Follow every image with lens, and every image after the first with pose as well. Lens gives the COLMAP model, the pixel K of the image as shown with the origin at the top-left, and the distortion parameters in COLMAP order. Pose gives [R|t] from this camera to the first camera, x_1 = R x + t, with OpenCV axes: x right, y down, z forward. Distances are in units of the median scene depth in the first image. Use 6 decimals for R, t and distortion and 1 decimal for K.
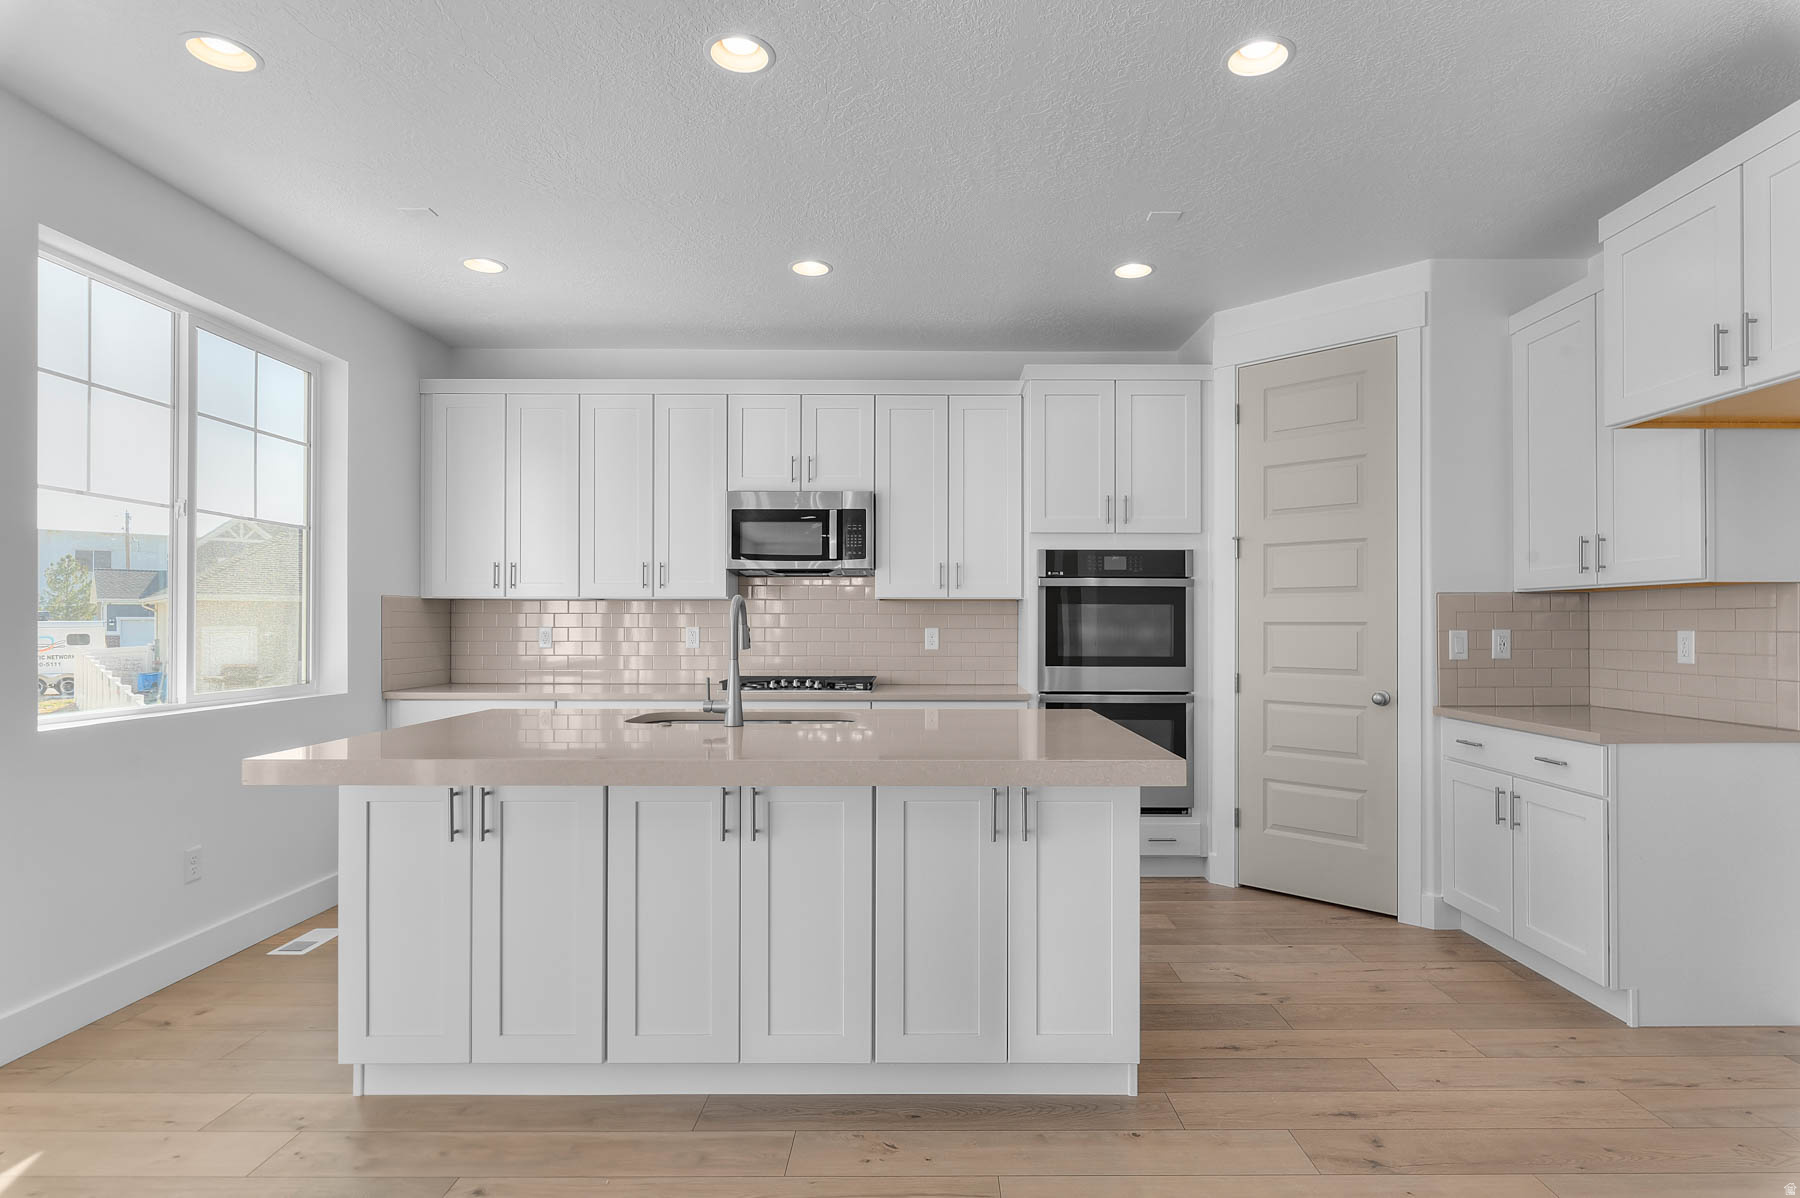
lens RADIAL K [[994.1, 0, 967.1], [0, 994.1, 618.4], [0, 0, 1]] dist [-0.001941, -0.001060]
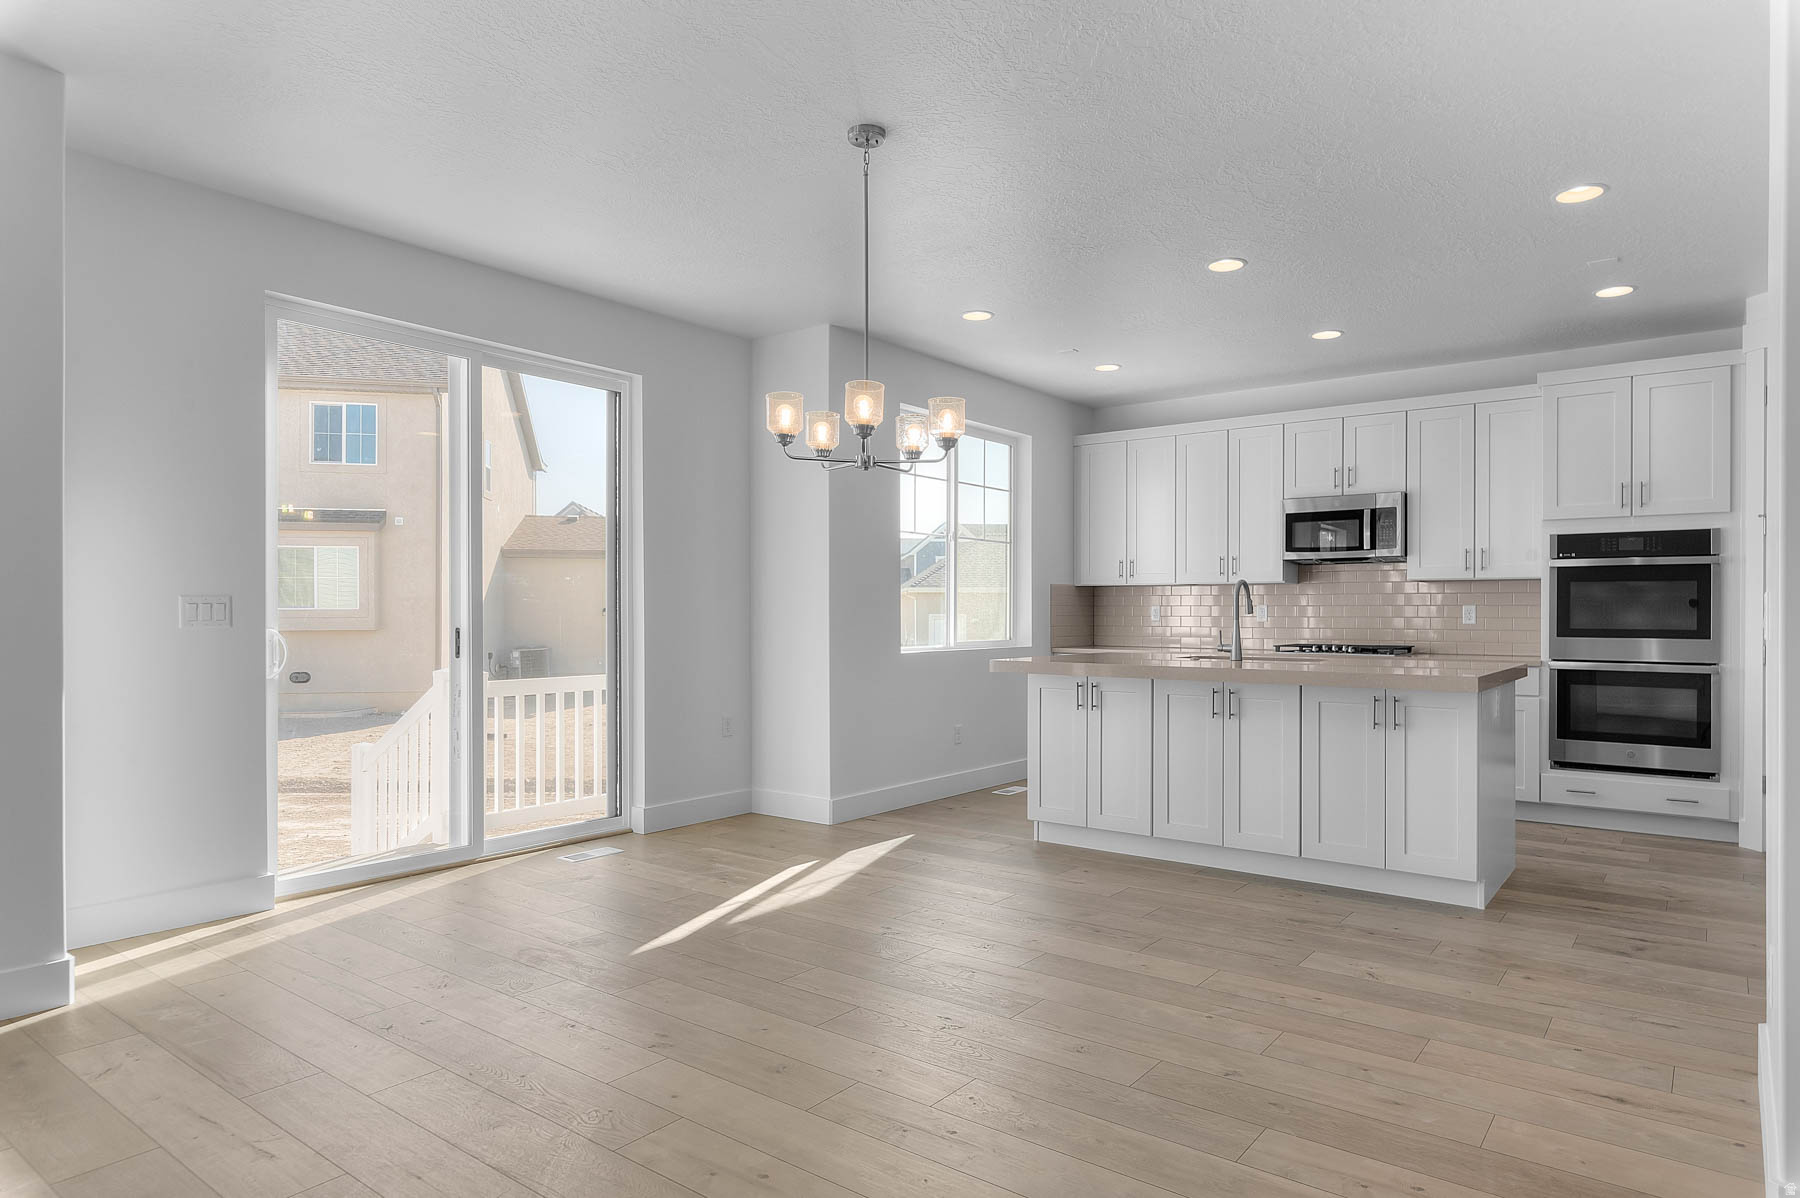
lens RADIAL K [[1090.4, 0, 900.0], [0, 1090.4, 599.0], [0, 0, 1]] dist [-0.000918, -0.000310]
pose [[0.777973, -0.007929, -0.628247, 0.275764], [0.002111, 0.999948, -0.010006, 0.015393], [0.628294, 0.006458, 0.777949, -0.438102]]
